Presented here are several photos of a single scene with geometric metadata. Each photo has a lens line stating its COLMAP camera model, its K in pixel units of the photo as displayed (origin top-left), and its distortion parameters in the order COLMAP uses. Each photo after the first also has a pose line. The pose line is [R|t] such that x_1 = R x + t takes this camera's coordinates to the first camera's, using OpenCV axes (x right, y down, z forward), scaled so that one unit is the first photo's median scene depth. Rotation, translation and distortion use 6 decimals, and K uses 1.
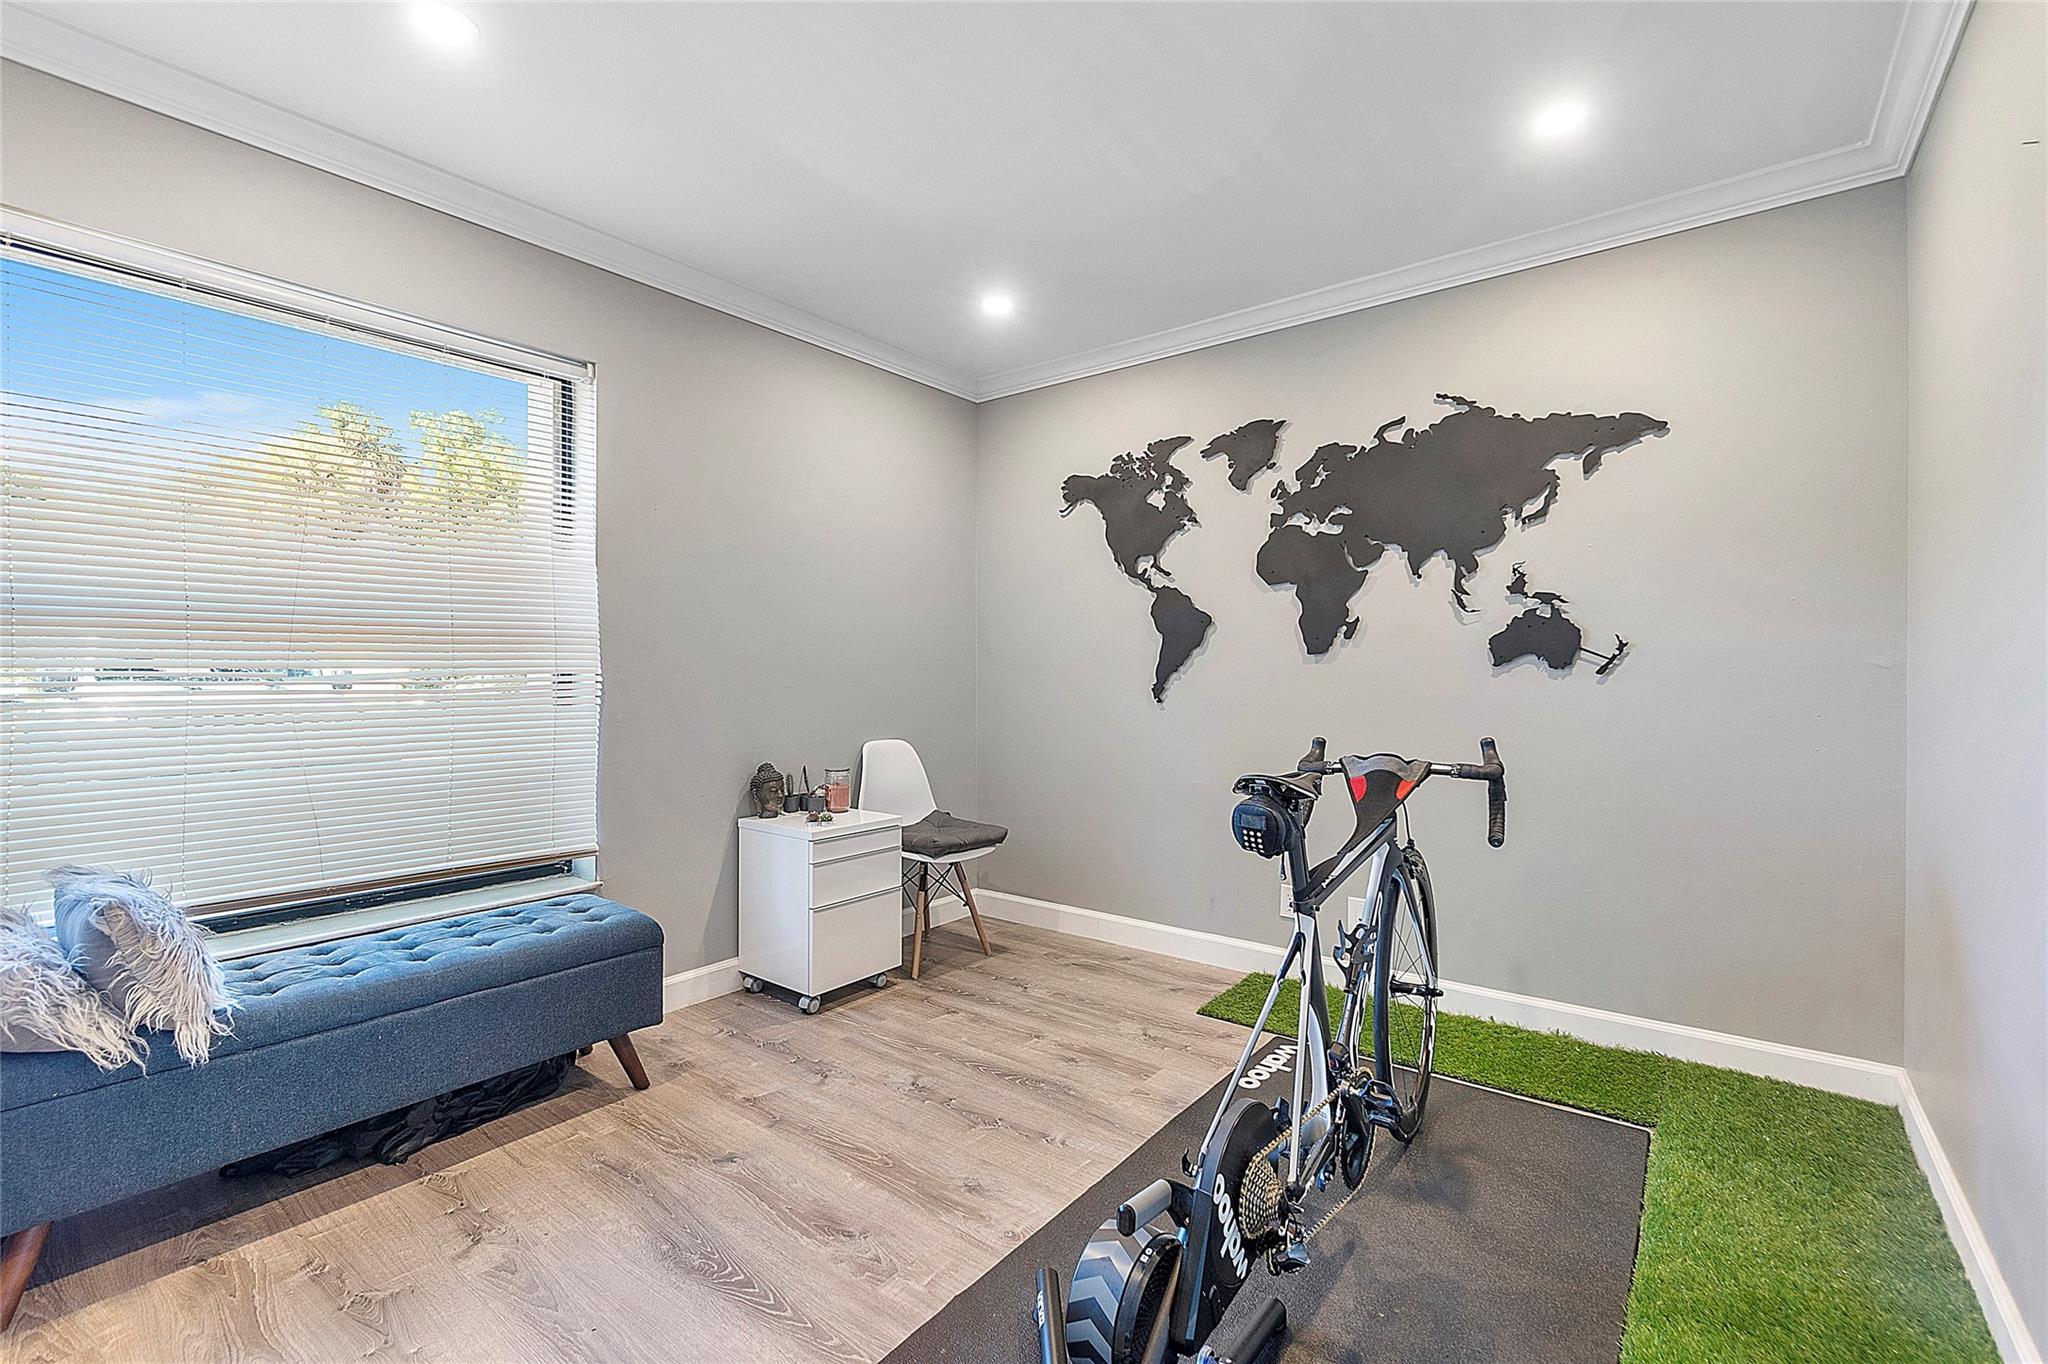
lens RADIAL K [[884.7, 0, 1012.1], [0, 884.7, 676.6], [0, 0, 1]] dist [-0.008416, 0.002151]
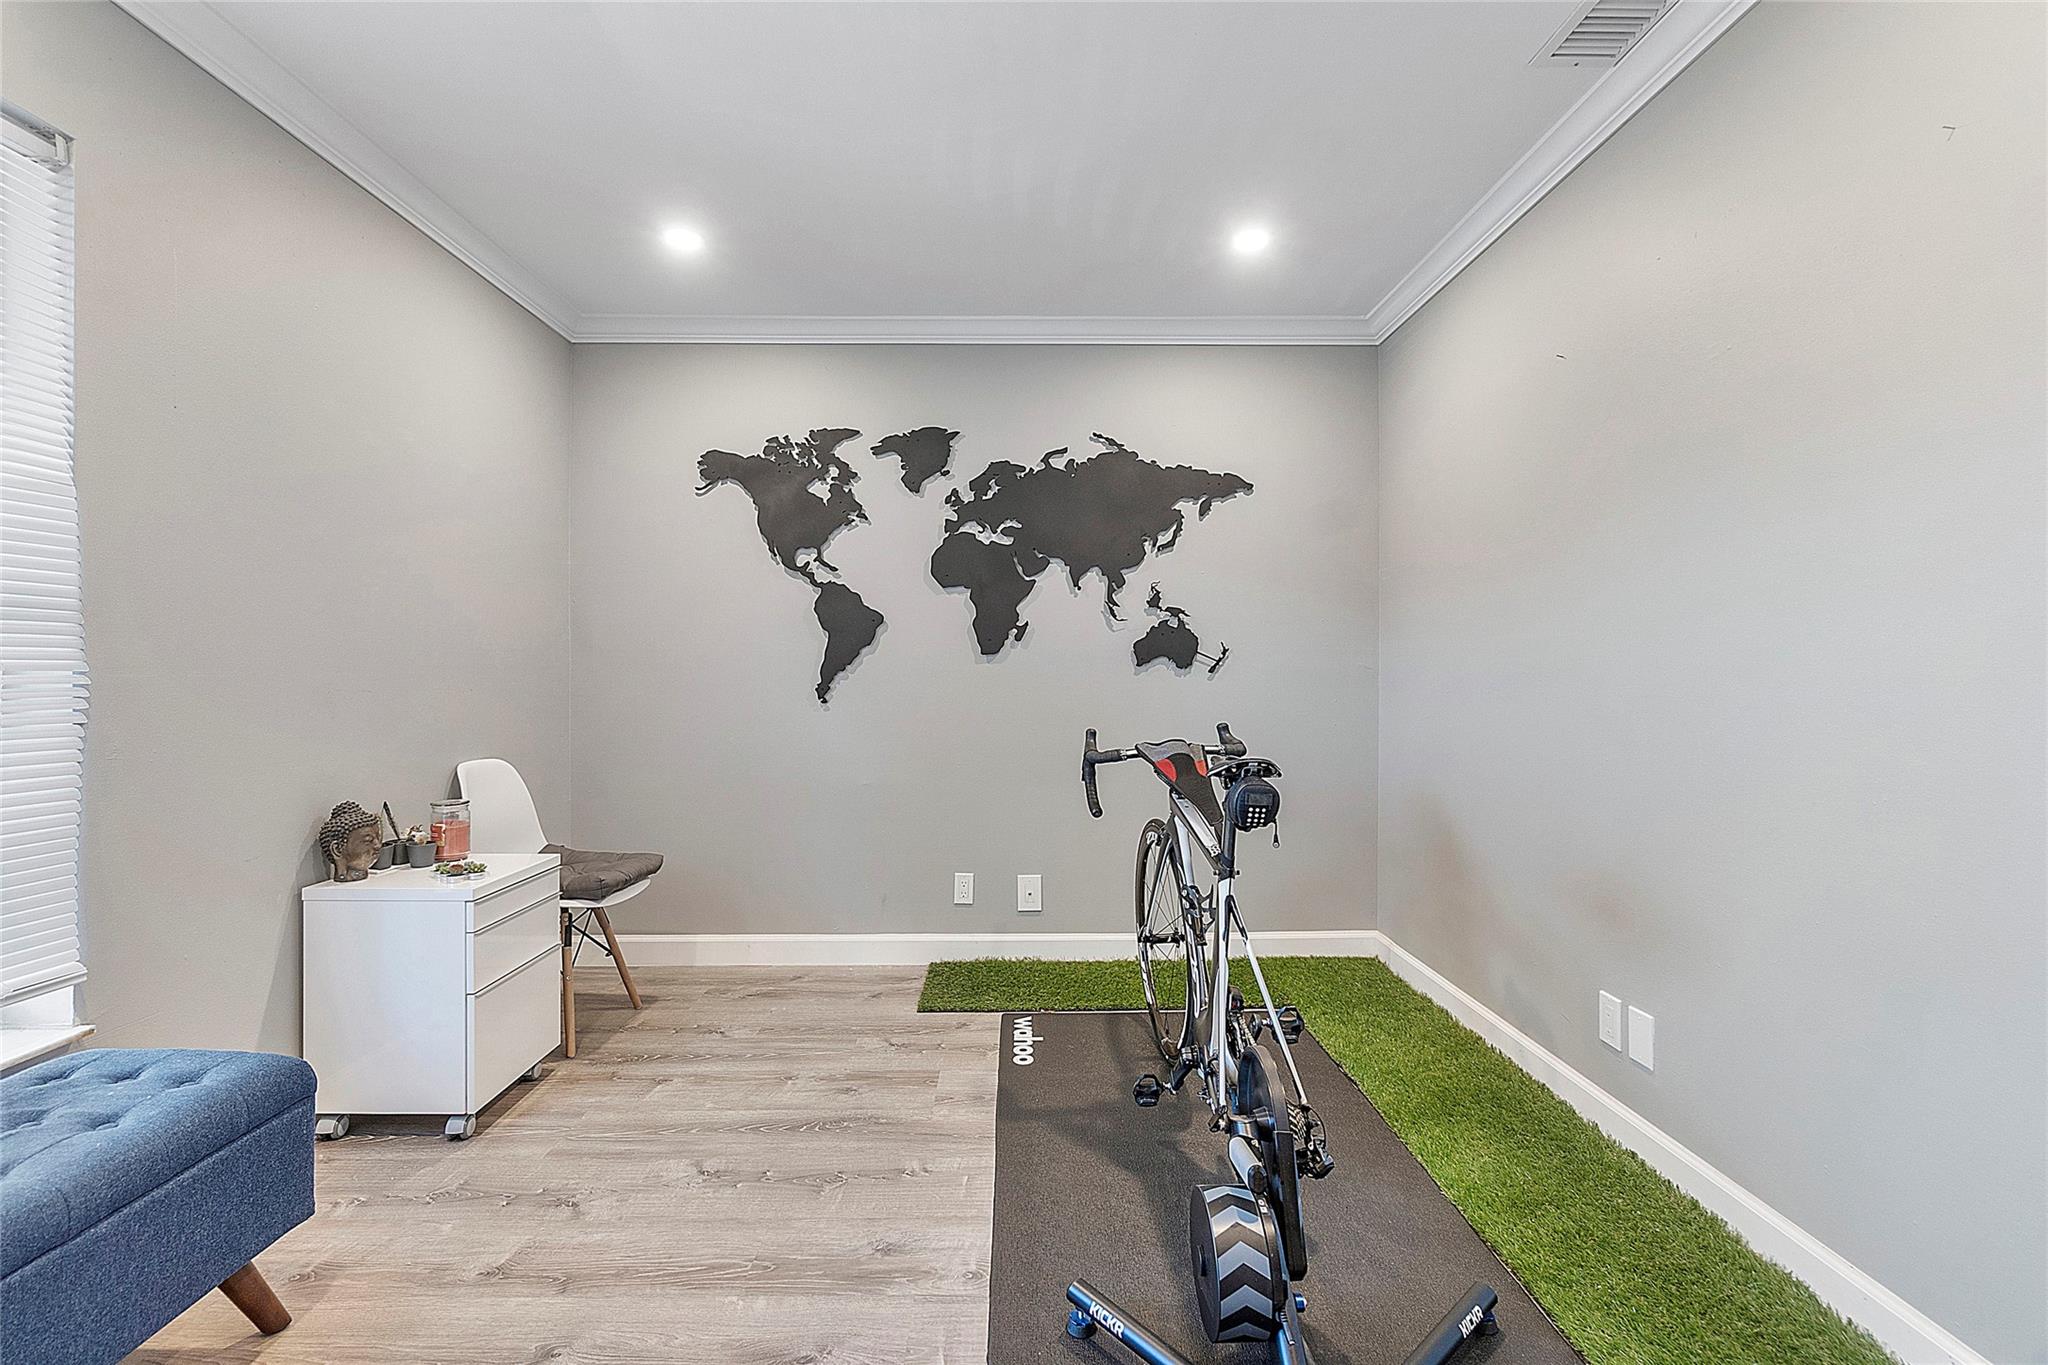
lens RADIAL K [[884.7, 0, 1017.5], [0, 884.7, 679.6], [0, 0, 1]] dist [-0.008416, 0.002151]
pose [[0.780802, -0.004424, 0.624763, -0.311788], [0.003780, 0.999990, 0.002357, 0.002863], [-0.624767, 0.000521, 0.780811, 0.142269]]
